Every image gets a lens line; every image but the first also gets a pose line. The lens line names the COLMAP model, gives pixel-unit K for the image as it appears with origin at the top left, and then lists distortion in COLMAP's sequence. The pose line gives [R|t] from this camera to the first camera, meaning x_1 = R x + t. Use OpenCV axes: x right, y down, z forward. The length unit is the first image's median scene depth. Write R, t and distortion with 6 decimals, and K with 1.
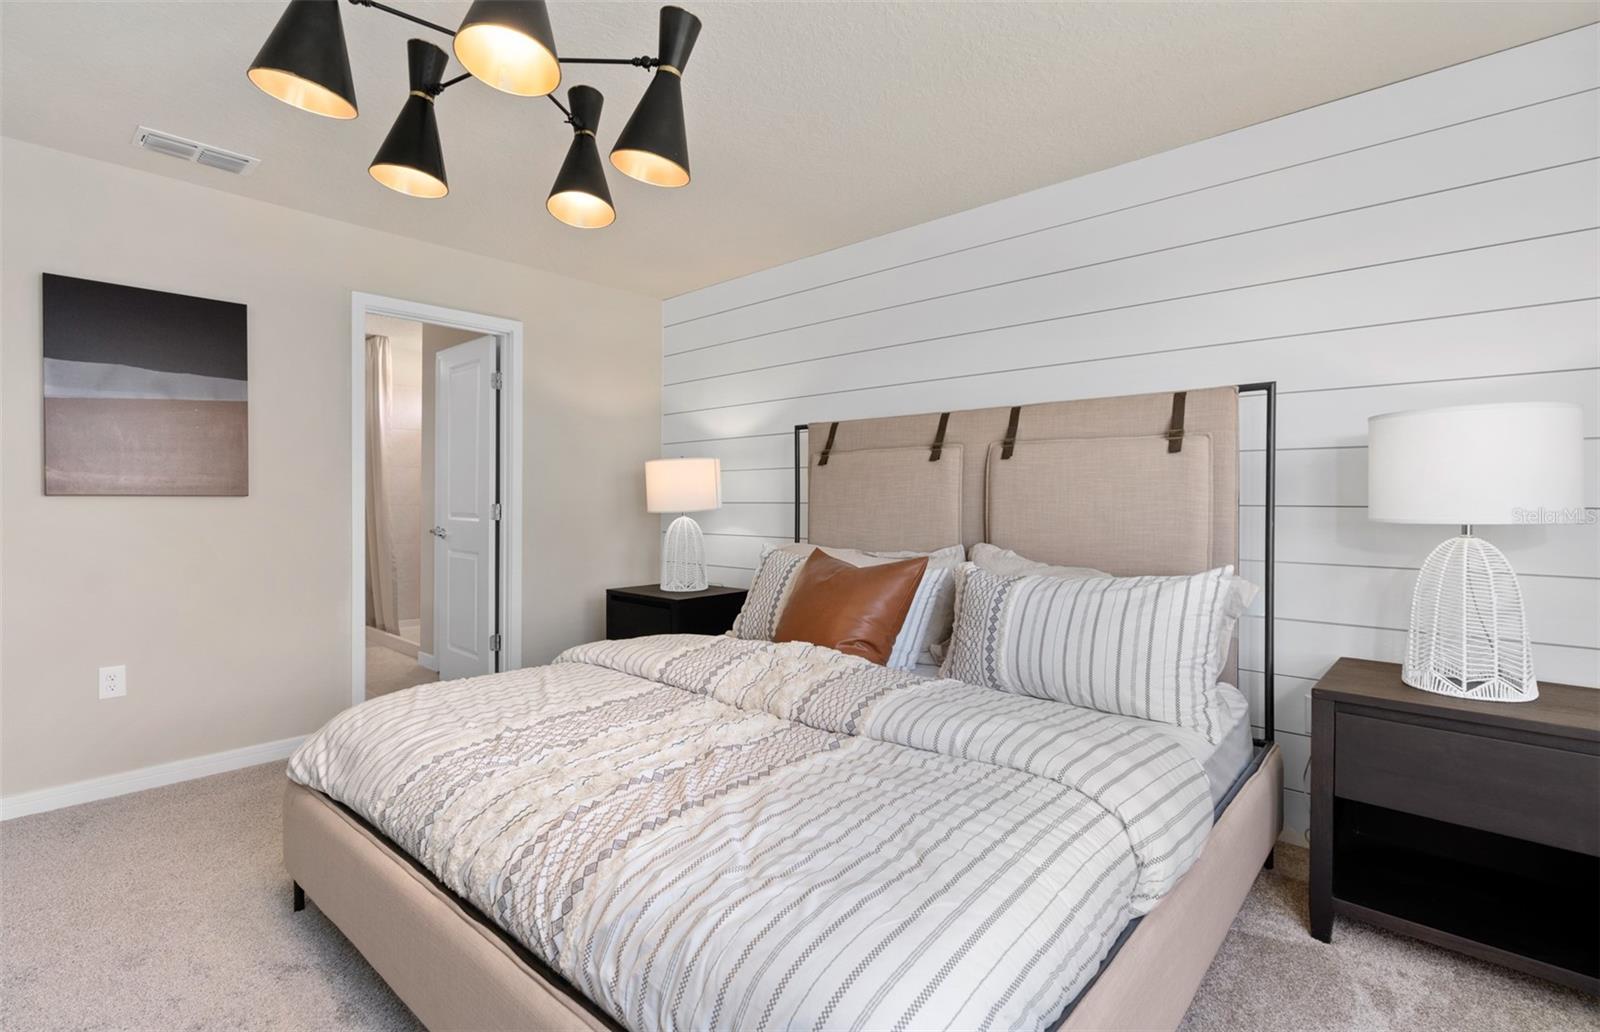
lens RADIAL K [[730.9, 0, 800.0], [0, 730.9, 516.0], [0, 0, 1]] dist [-0.002126, -0.000056]
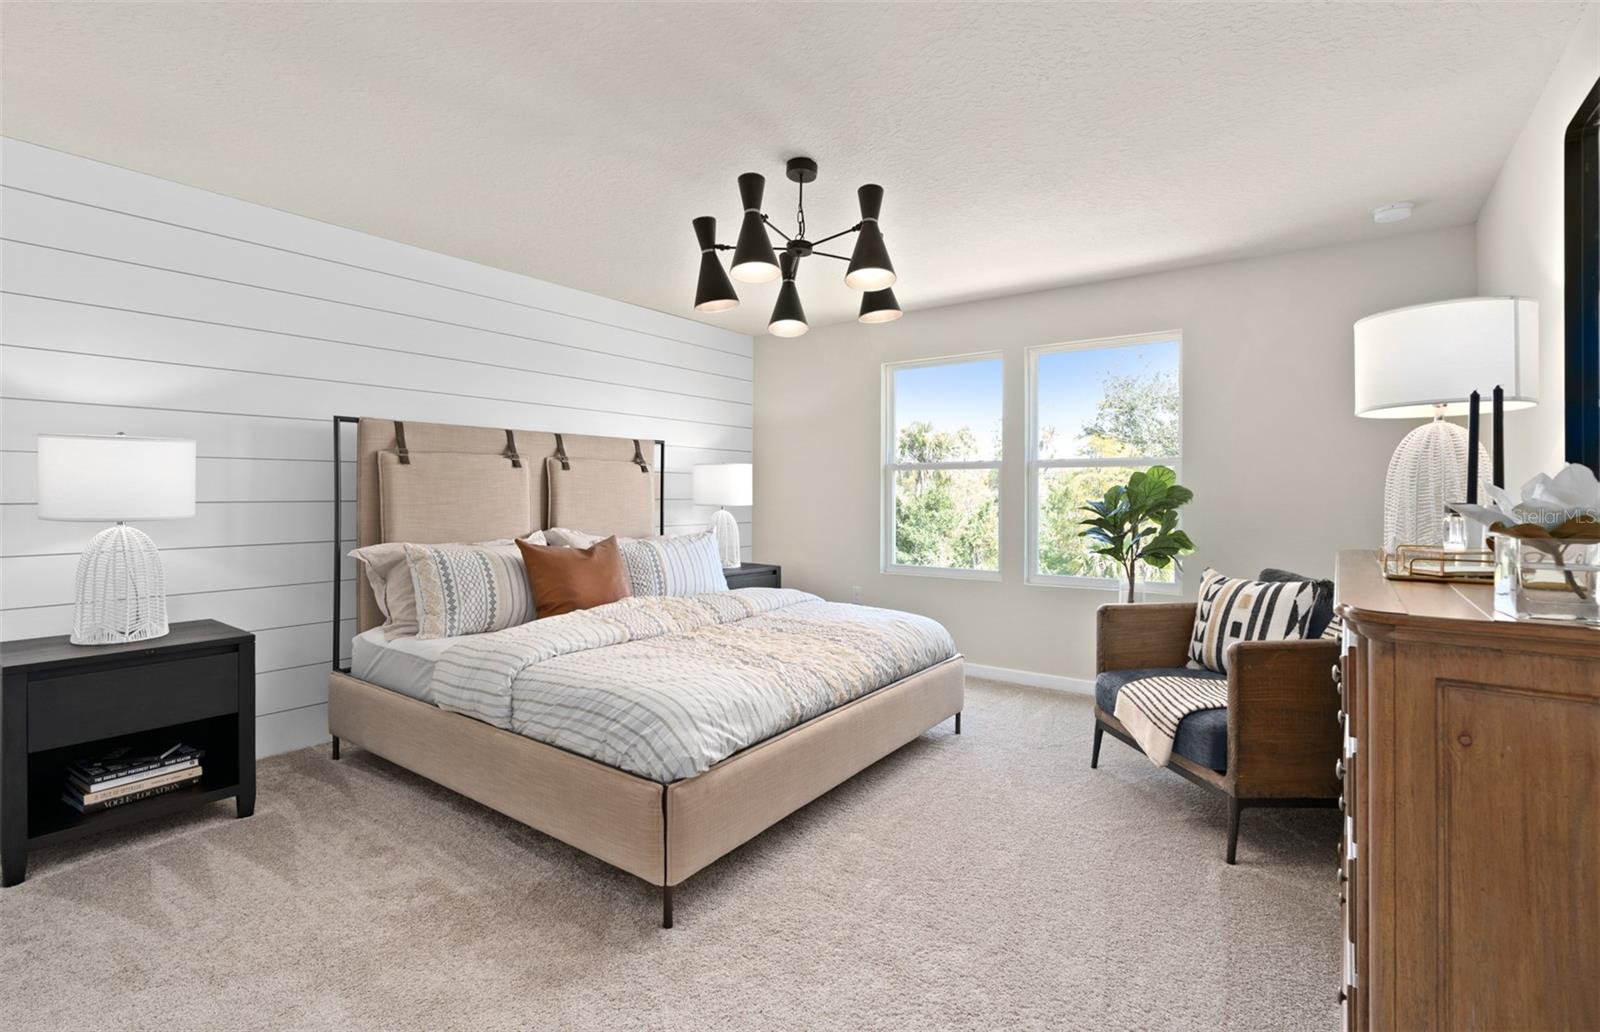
lens RADIAL K [[724.3, 0, 794.7], [0, 724.3, 496.9], [0, 0, 1]] dist [-0.002005, -0.000144]
pose [[-0.088728, -0.008299, 0.996021, -1.150622], [0.018921, 0.999771, 0.010015, -0.027058], [-0.995876, 0.019734, -0.088550, 0.634346]]
